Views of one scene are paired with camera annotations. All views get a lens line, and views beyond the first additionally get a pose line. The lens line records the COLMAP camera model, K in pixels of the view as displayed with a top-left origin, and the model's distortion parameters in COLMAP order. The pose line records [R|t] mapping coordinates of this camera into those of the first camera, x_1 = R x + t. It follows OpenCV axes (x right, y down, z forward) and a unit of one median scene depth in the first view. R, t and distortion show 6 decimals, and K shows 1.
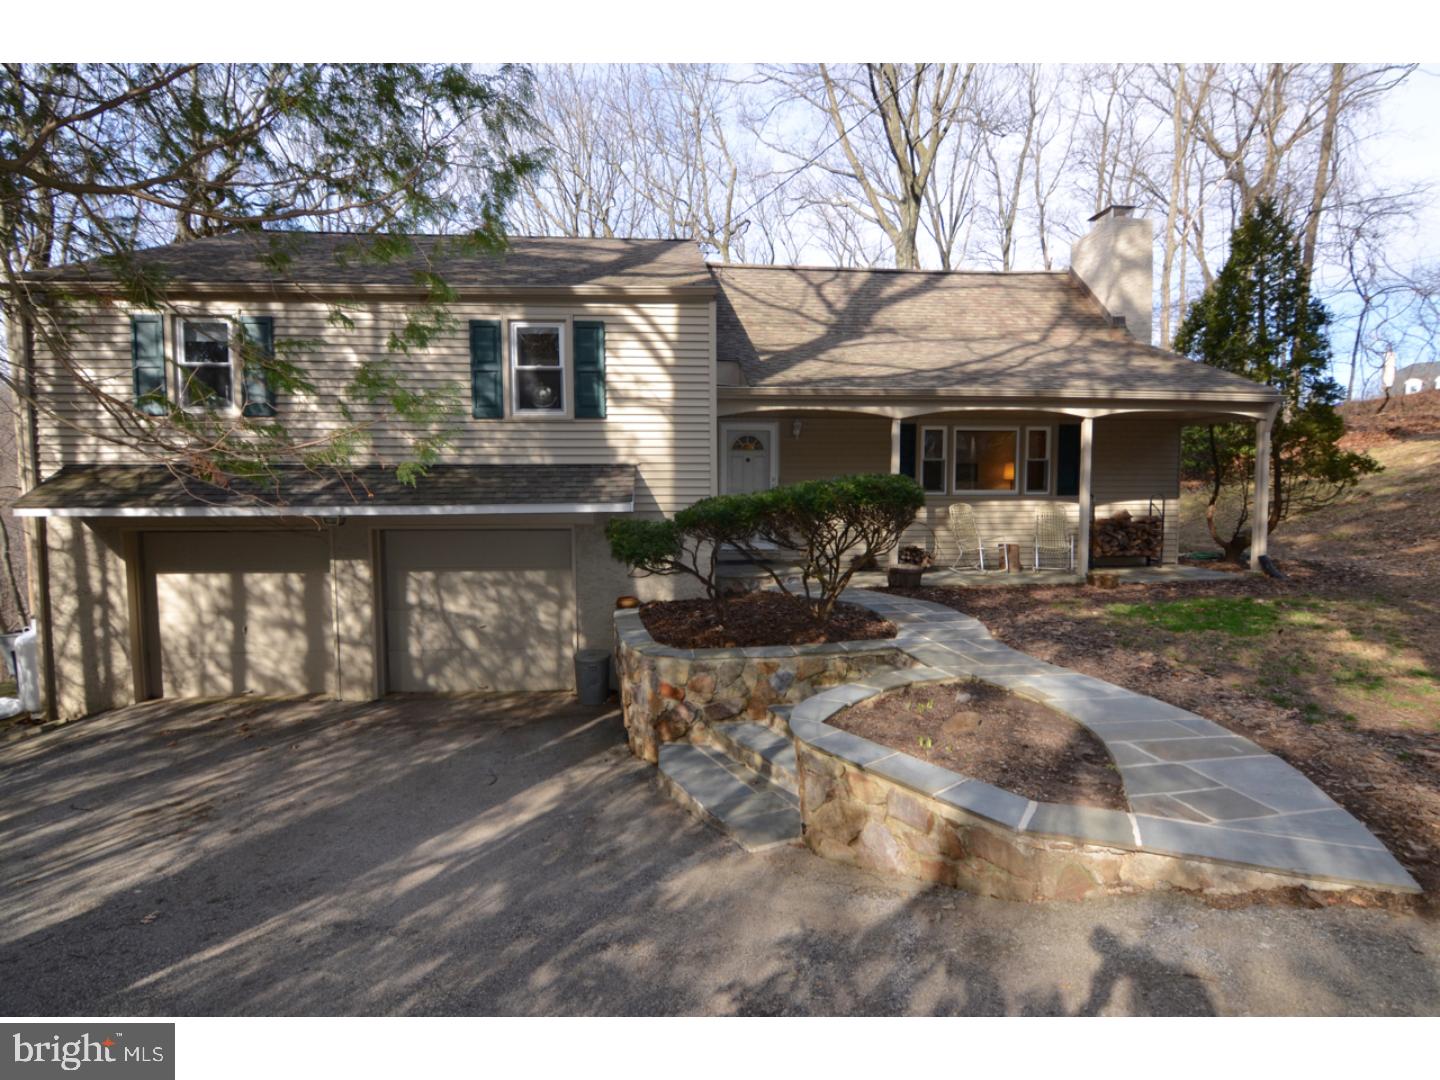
lens RADIAL K [[735.8, 0, 720.0], [0, 735.8, 540.0], [0, 0, 1]] dist [-0.010459, -0.001793]
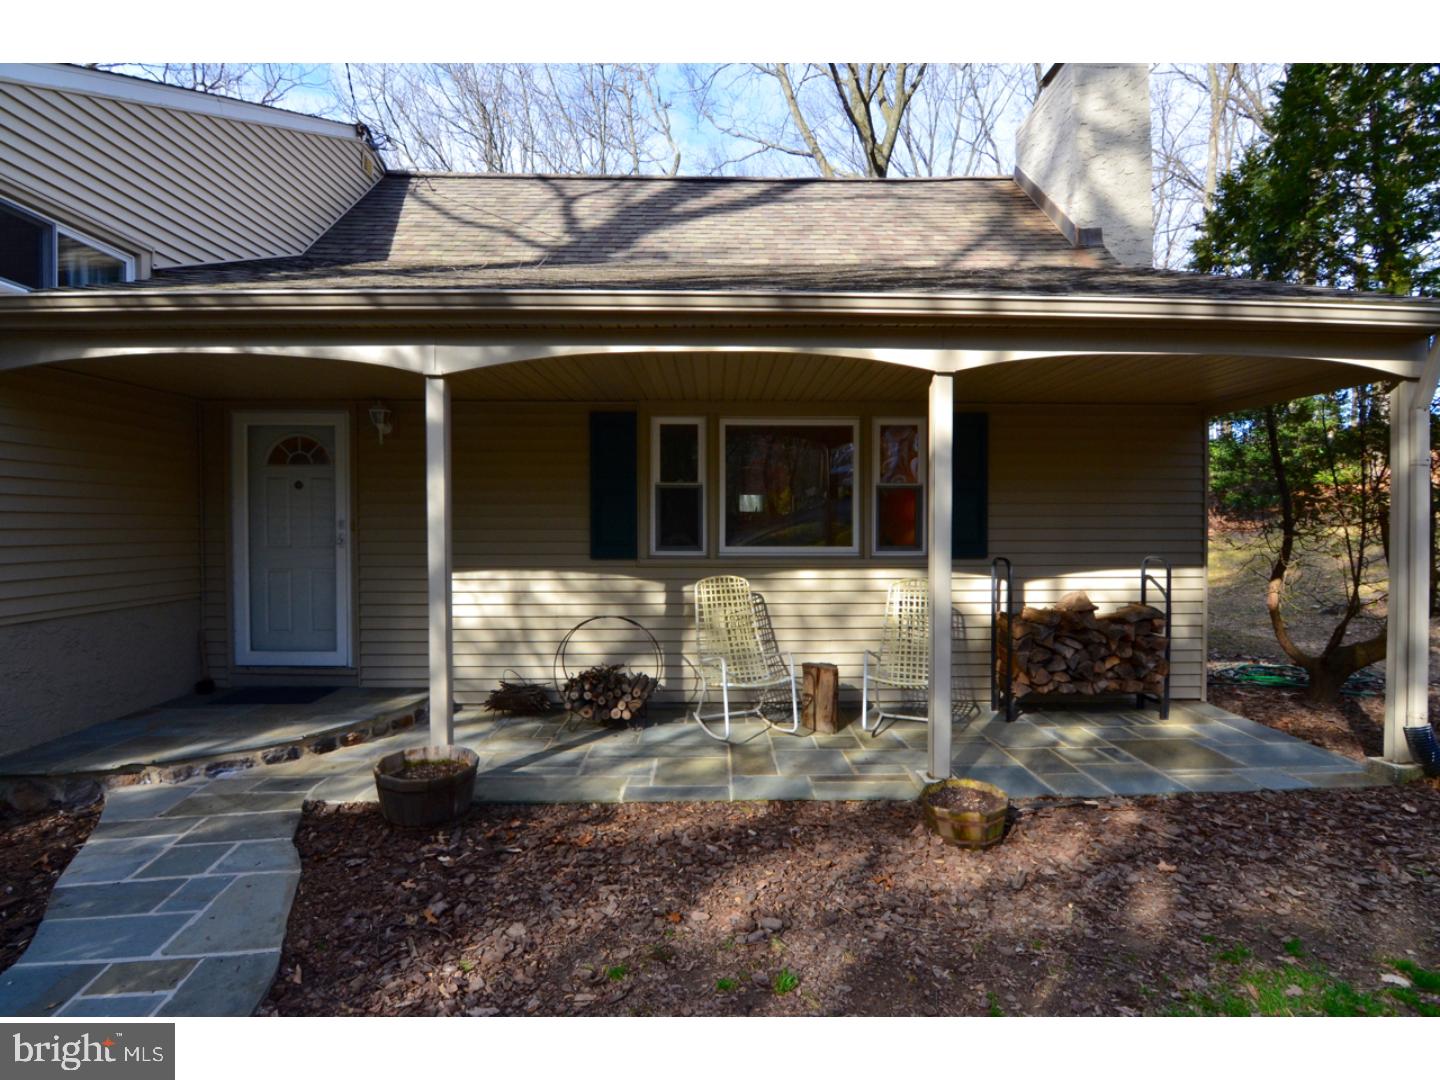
lens RADIAL K [[735.8, 0, 720.0], [0, 735.8, 540.0], [0, 0, 1]] dist [-0.010459, -0.001793]
pose [[0.998290, 0.002887, -0.058381, 0.303931], [-0.005928, 0.998631, -0.051979, -0.042205], [0.058151, 0.052236, 0.996940, 0.453549]]
